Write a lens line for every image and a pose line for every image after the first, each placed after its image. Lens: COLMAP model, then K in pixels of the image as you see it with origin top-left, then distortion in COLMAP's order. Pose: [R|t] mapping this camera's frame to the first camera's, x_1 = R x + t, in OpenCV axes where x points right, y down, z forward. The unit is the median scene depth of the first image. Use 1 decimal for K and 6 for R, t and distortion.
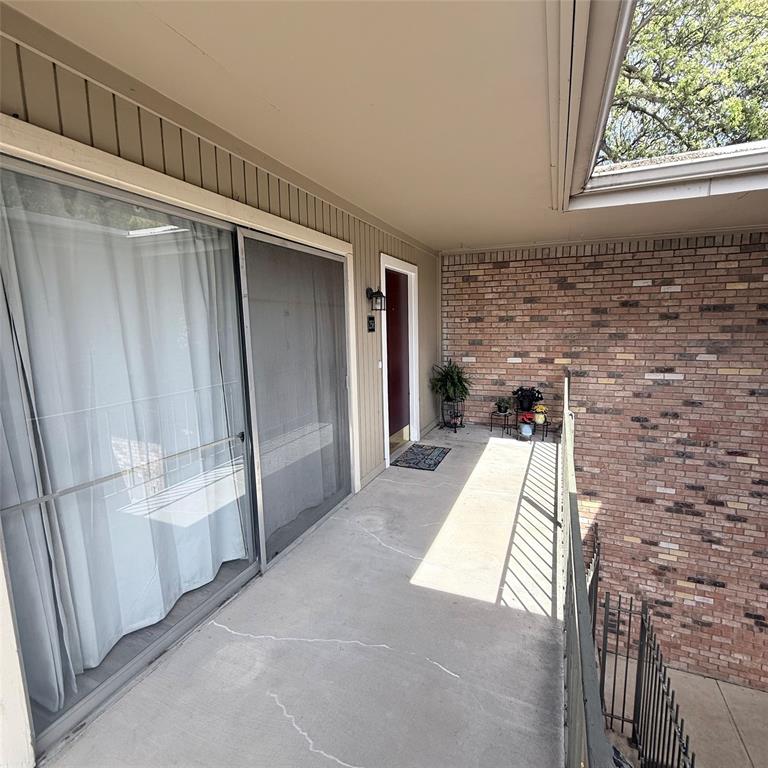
lens RADIAL K [[407.5, 0, 384.0], [0, 407.5, 381.6], [0, 0, 1]] dist [0.000138, -0.000536]
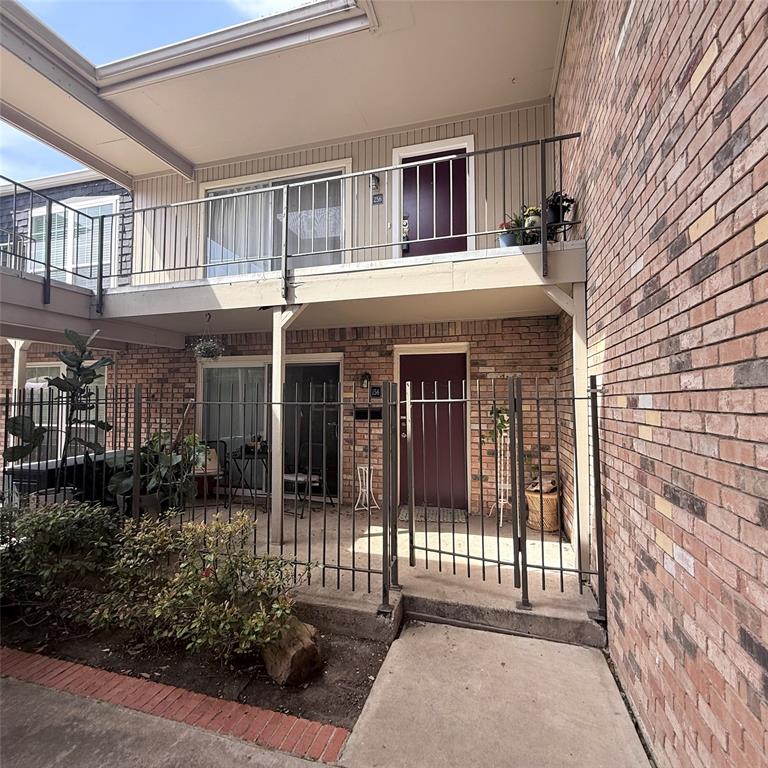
lens RADIAL K [[407.5, 0, 384.6], [0, 407.5, 383.3], [0, 0, 1]] dist [0.000138, -0.000536]
pose [[0.132592, -0.024003, -0.990880, 1.103398], [-0.145191, 0.988453, -0.043373, 0.455291], [0.980479, 0.149618, 0.127576, 0.719551]]
